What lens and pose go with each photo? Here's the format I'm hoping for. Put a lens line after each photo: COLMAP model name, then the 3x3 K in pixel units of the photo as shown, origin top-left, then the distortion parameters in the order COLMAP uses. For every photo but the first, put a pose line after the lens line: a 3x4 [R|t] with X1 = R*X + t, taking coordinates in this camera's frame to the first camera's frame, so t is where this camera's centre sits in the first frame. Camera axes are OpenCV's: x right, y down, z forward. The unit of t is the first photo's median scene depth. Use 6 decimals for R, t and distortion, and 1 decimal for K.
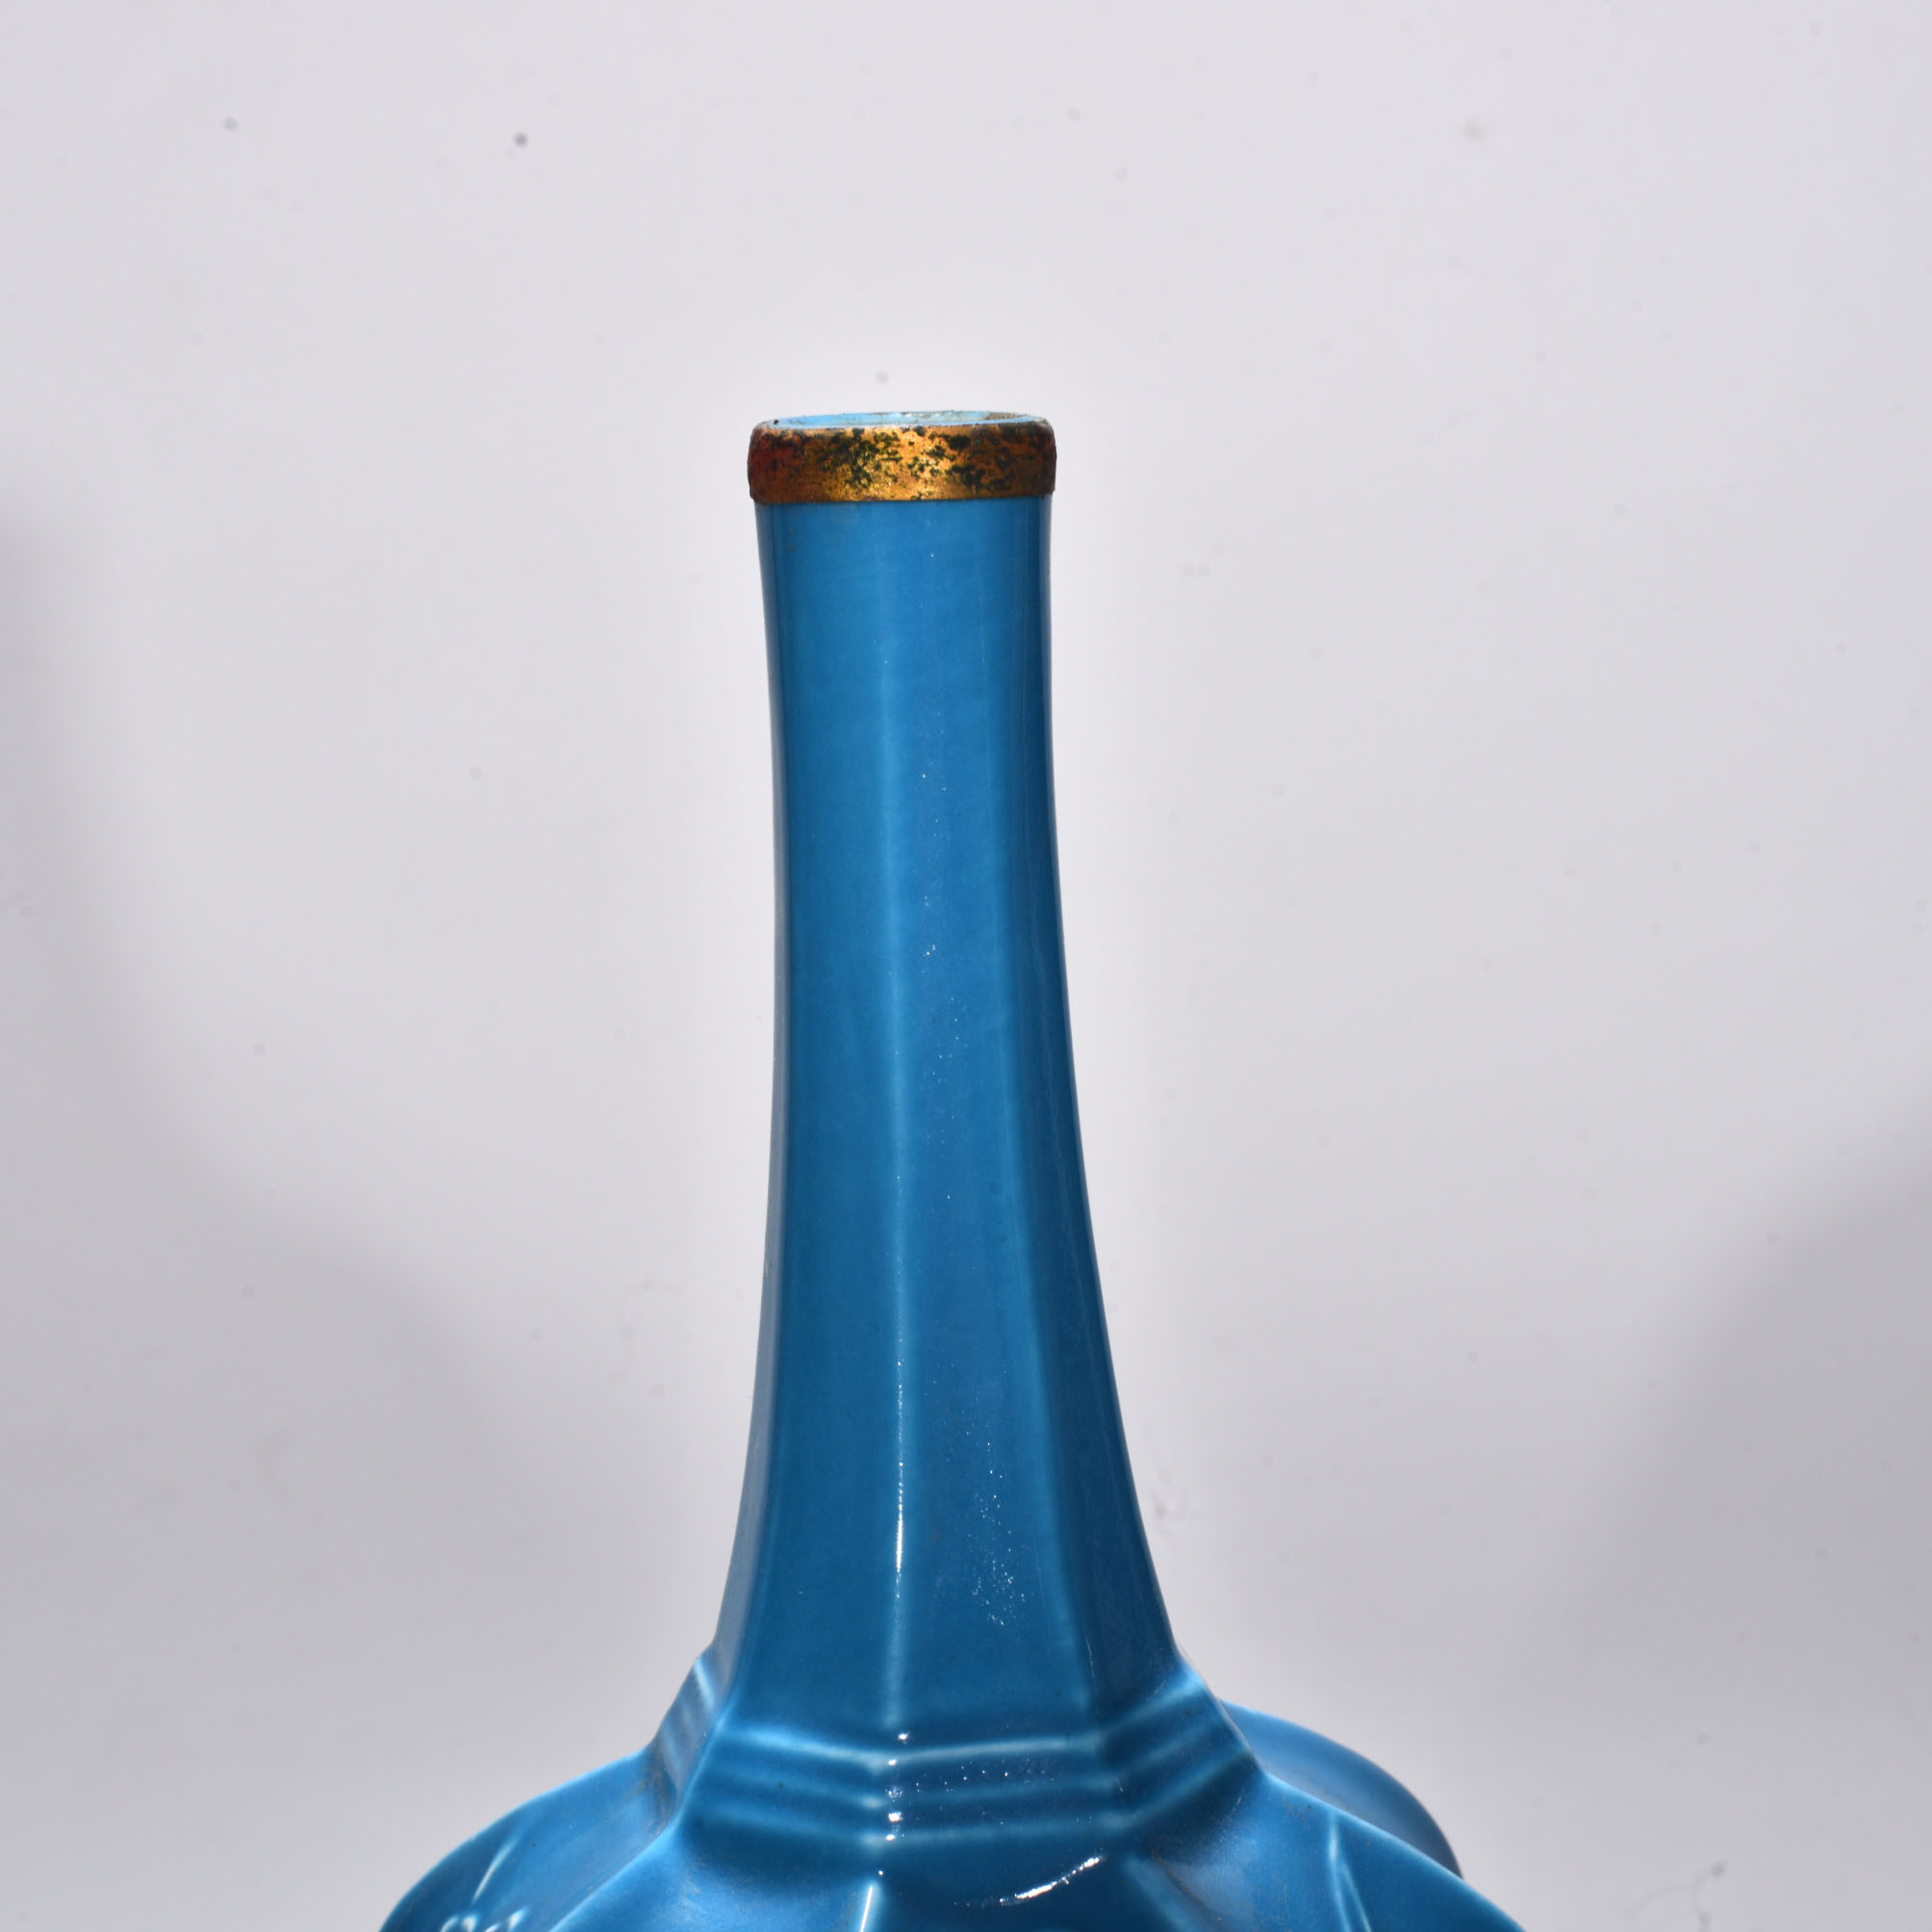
lens RADIAL K [[4622.4, 0, 966.0], [0, 4622.4, 966.0], [0, 0, 1]] dist [-0.189664, -0.359862]
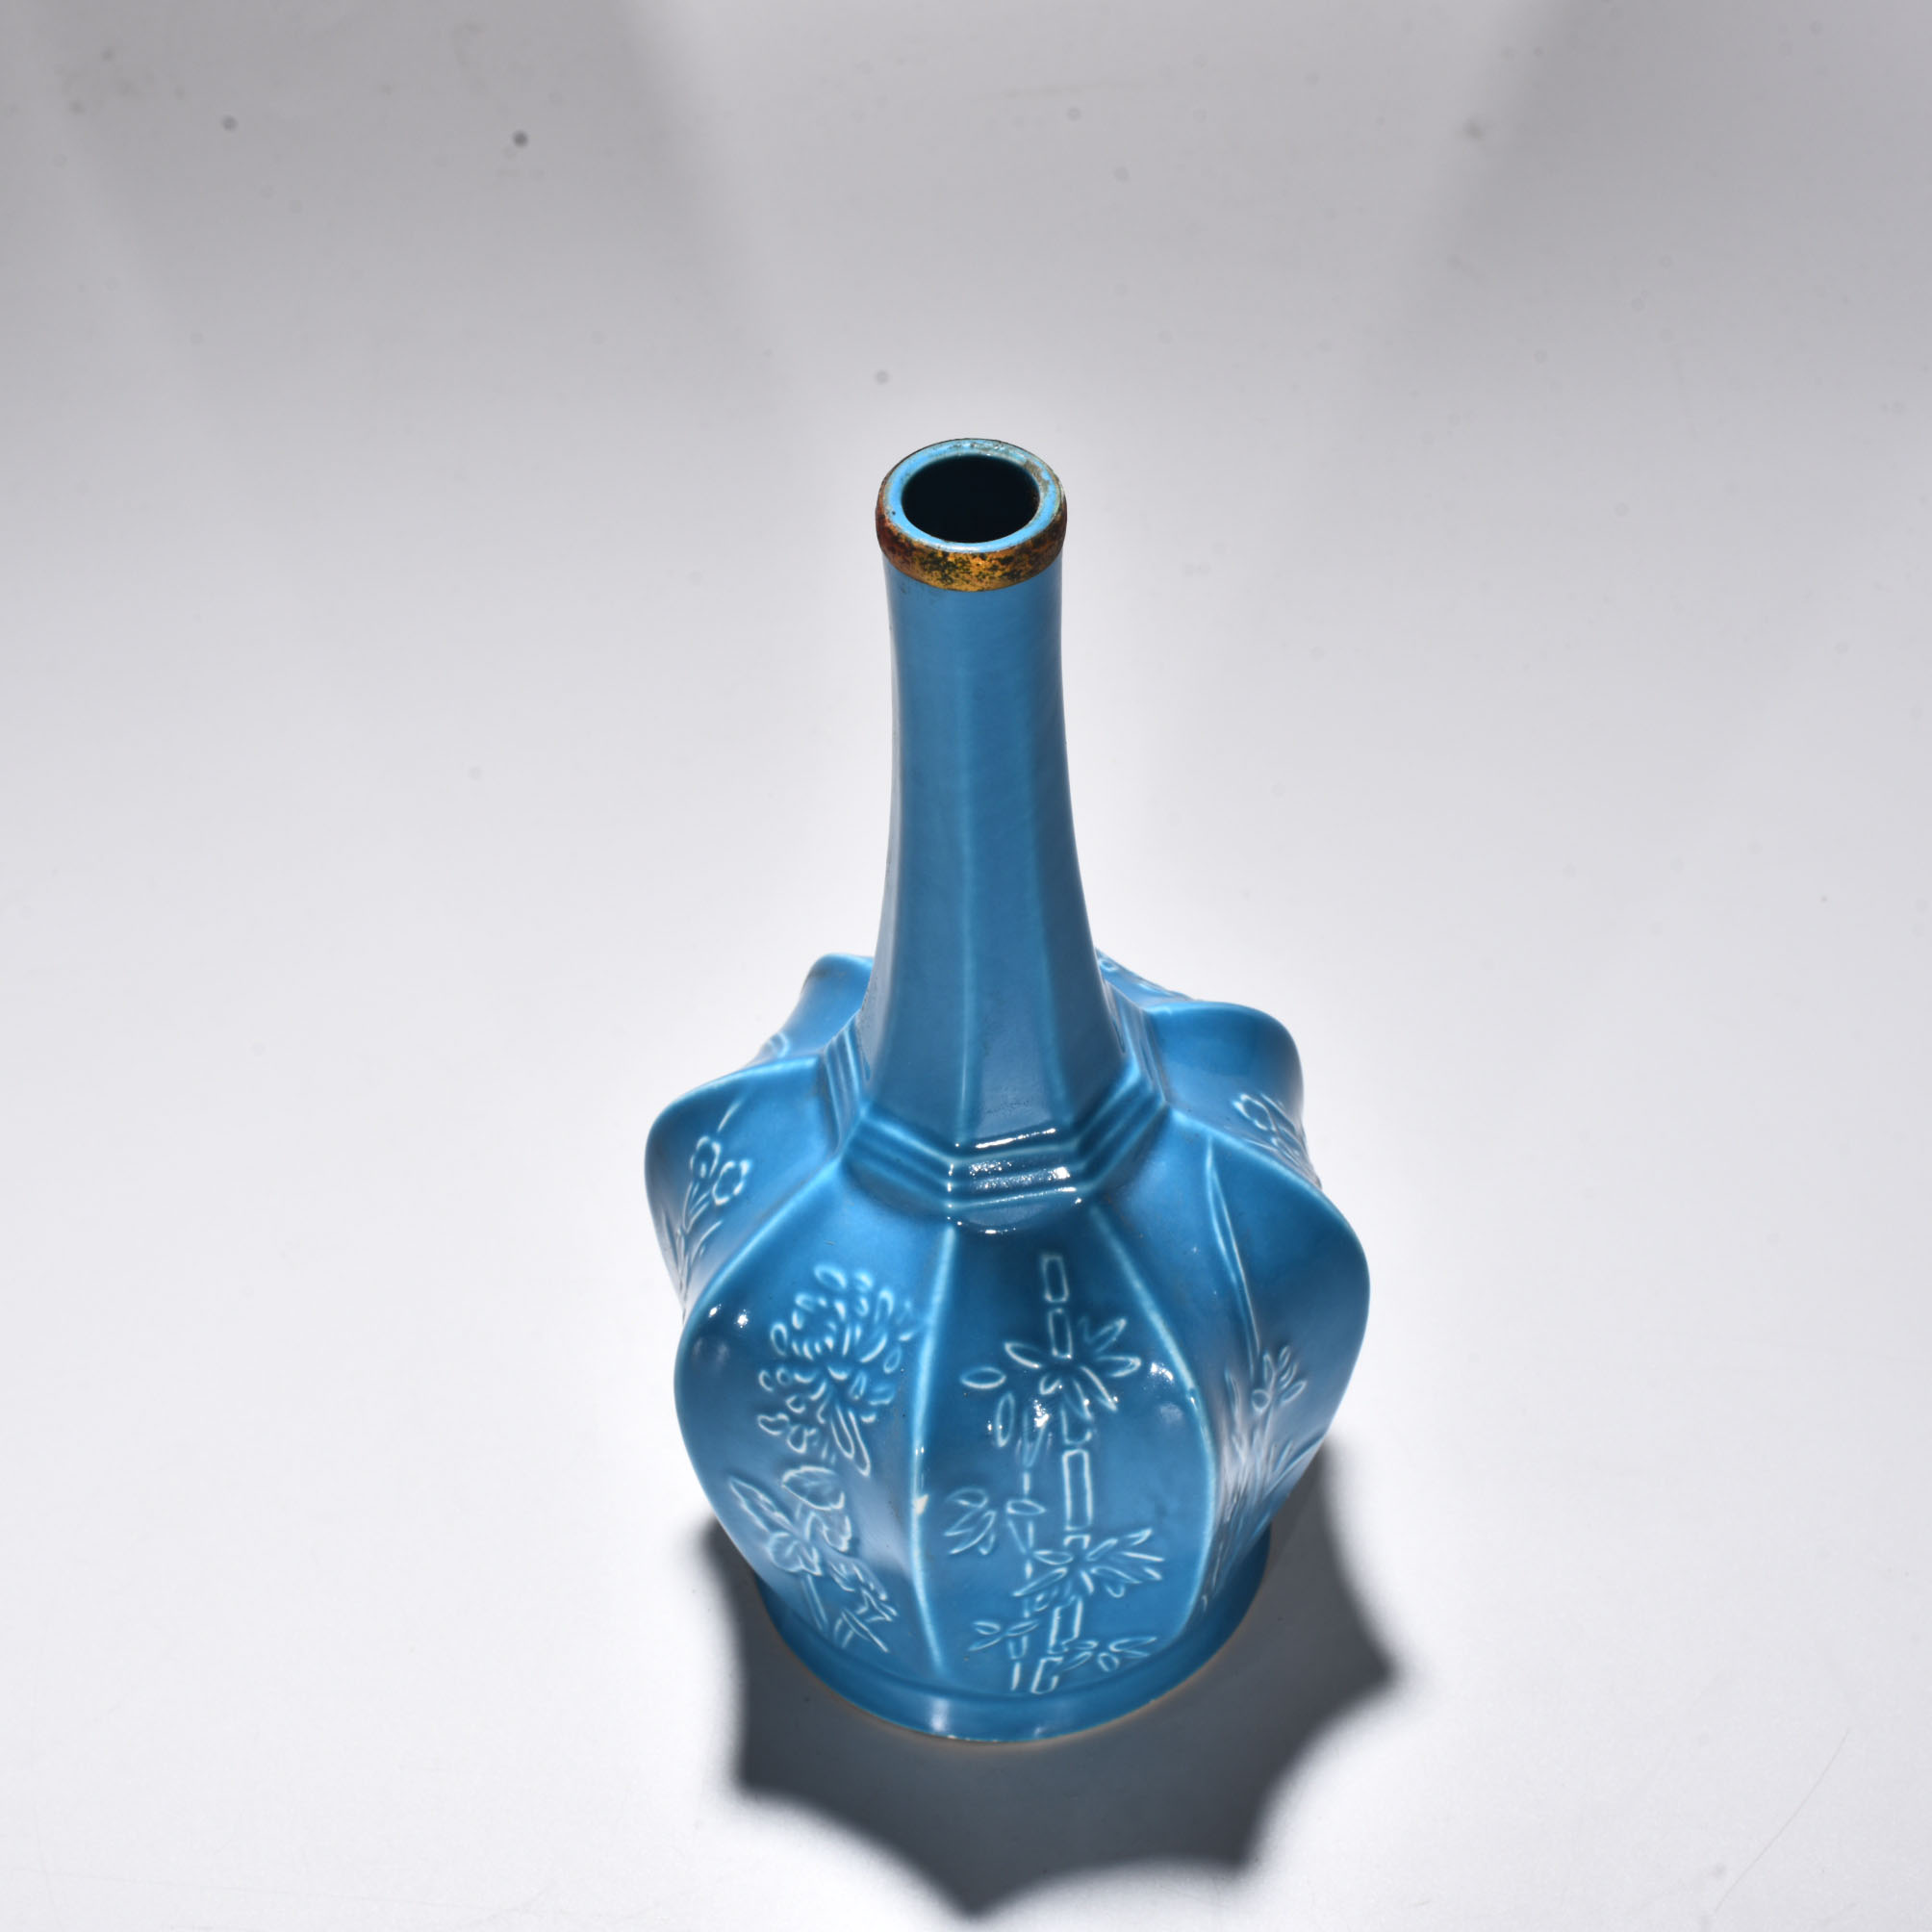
lens RADIAL K [[4622.4, 0, 966.0], [0, 4622.4, 966.0], [0, 0, 1]] dist [-0.189664, -0.359862]
pose [[0.999948, 0.009962, -0.002235, -0.010680], [-0.006715, 0.806634, 0.591012, -0.945886], [0.007690, -0.590967, 0.806659, -0.404849]]
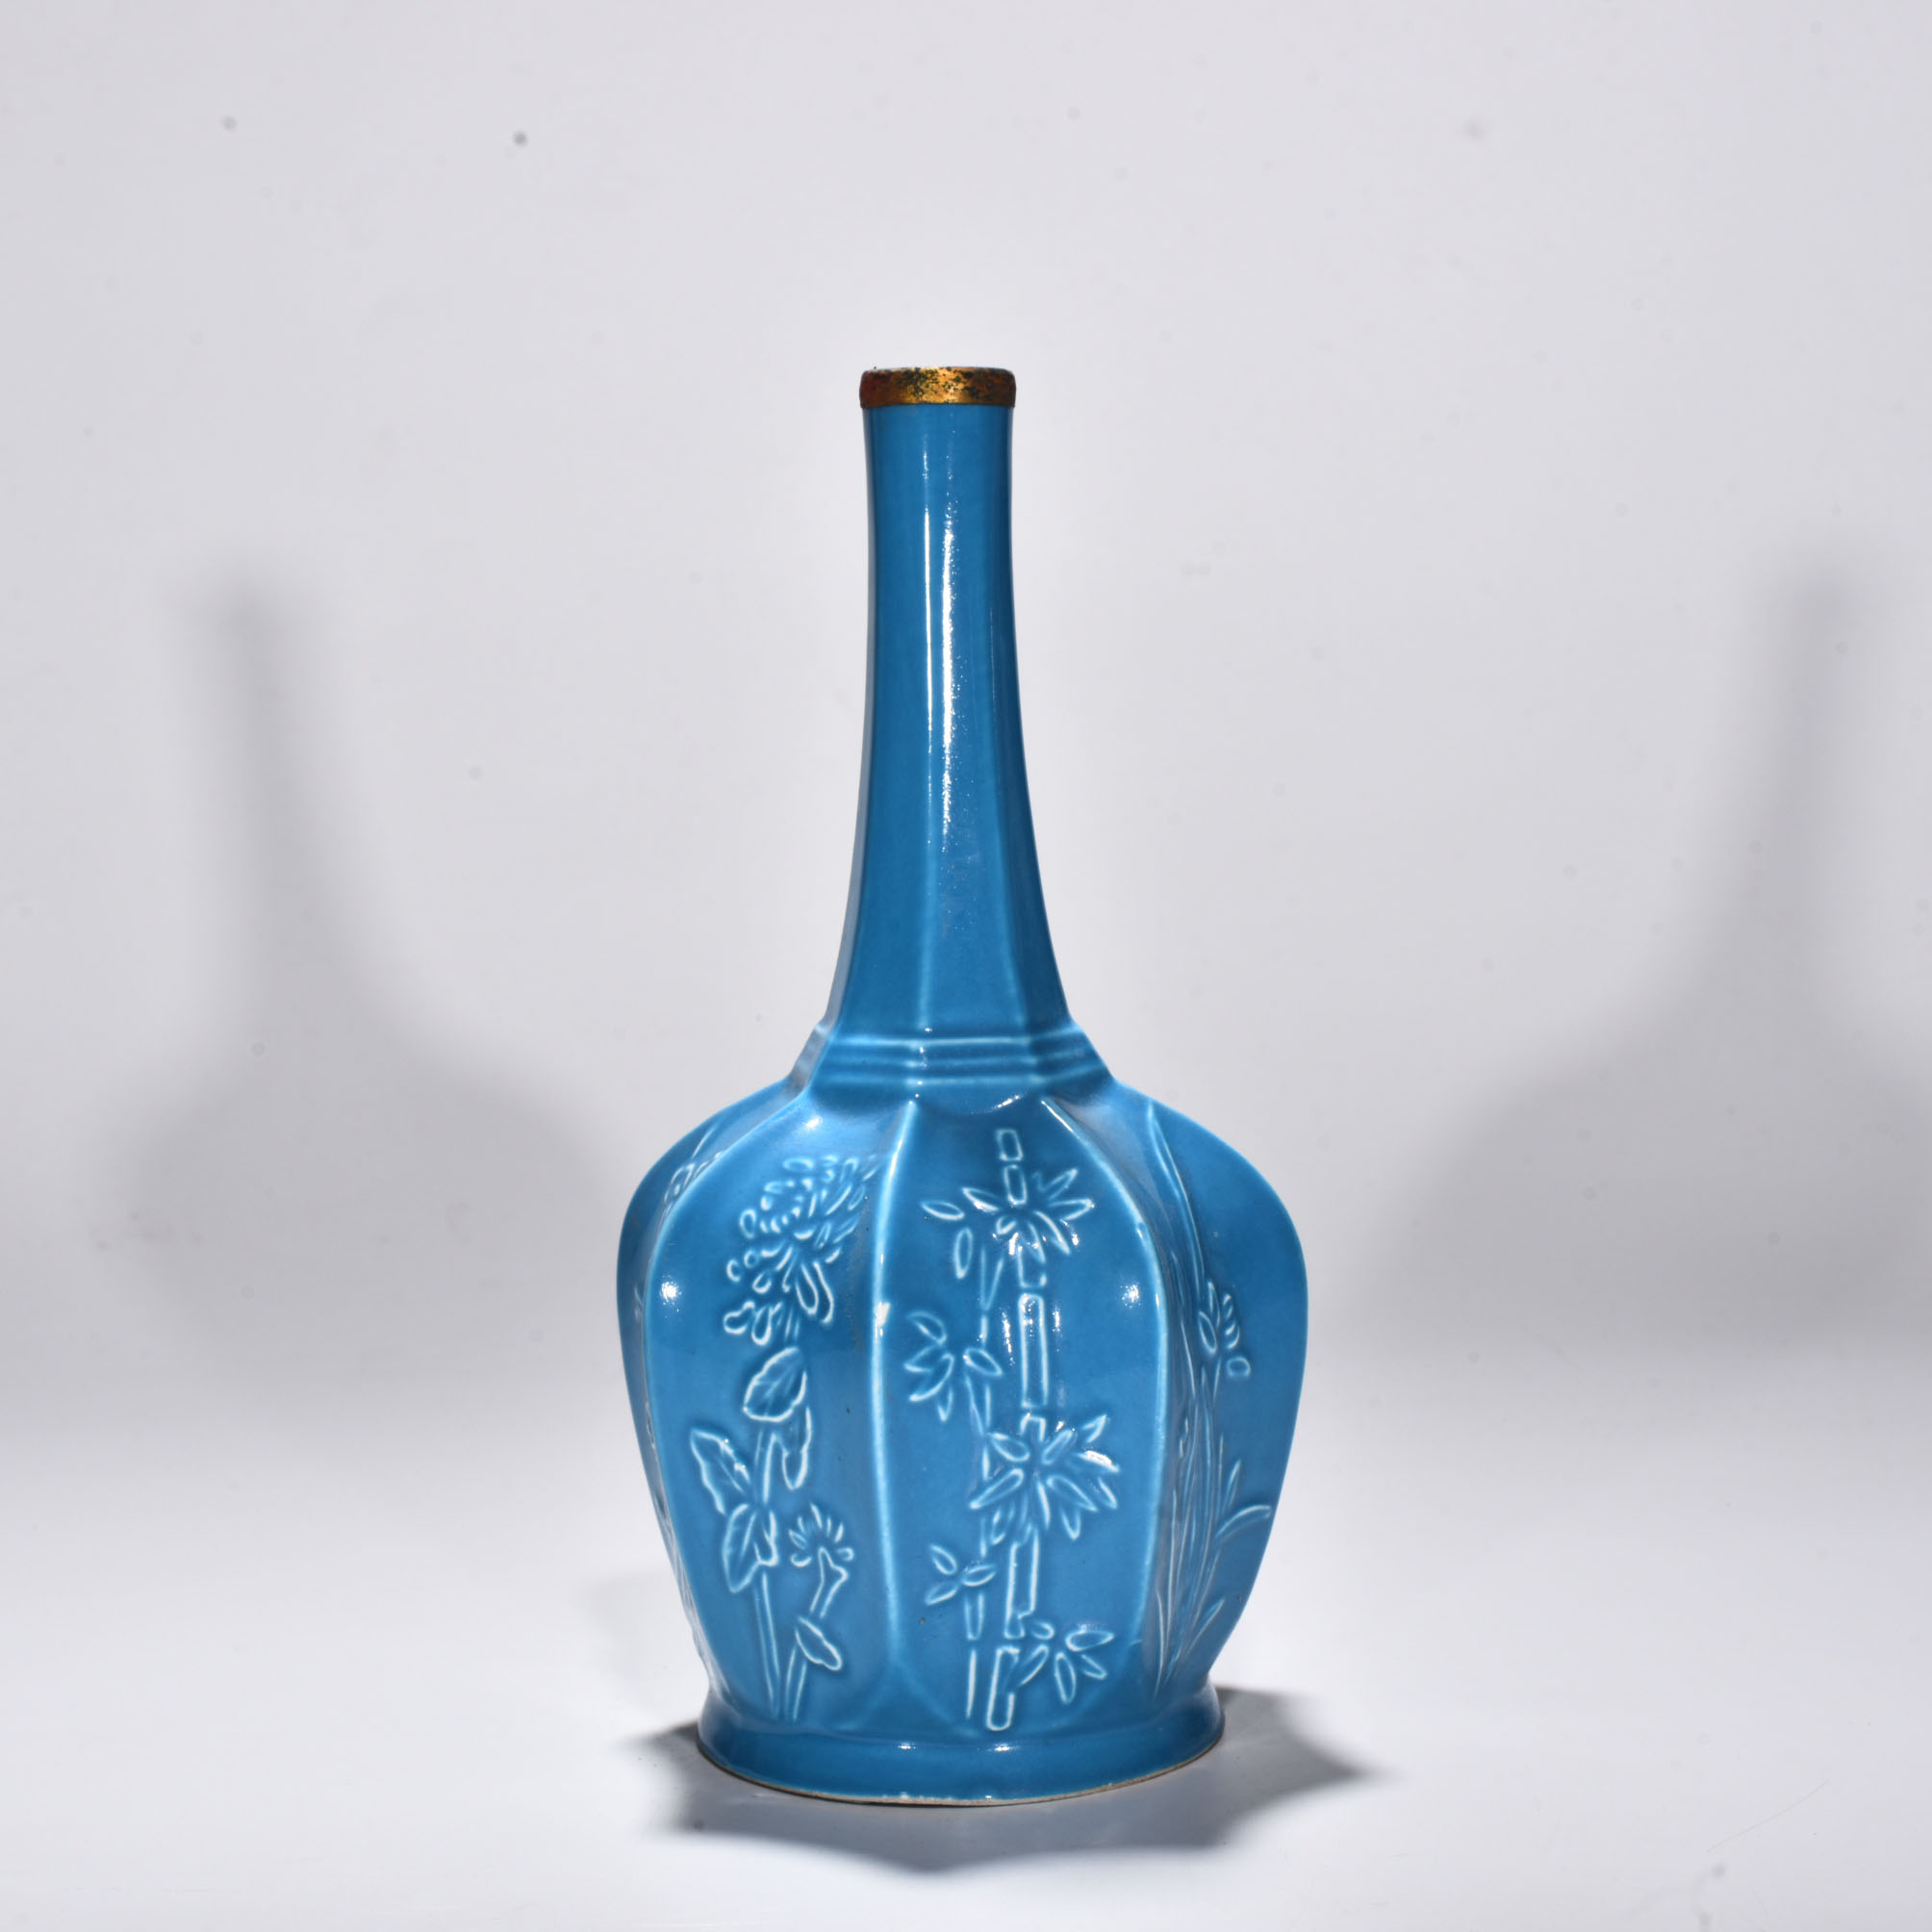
lens RADIAL K [[4622.4, 0, 966.0], [0, 4622.4, 966.0], [0, 0, 1]] dist [-0.189664, -0.359862]
pose [[0.999768, 0.017291, 0.012840, -0.022963], [-0.016268, 0.996983, -0.075896, 0.285765], [-0.014114, 0.075669, 0.997033, -0.946739]]
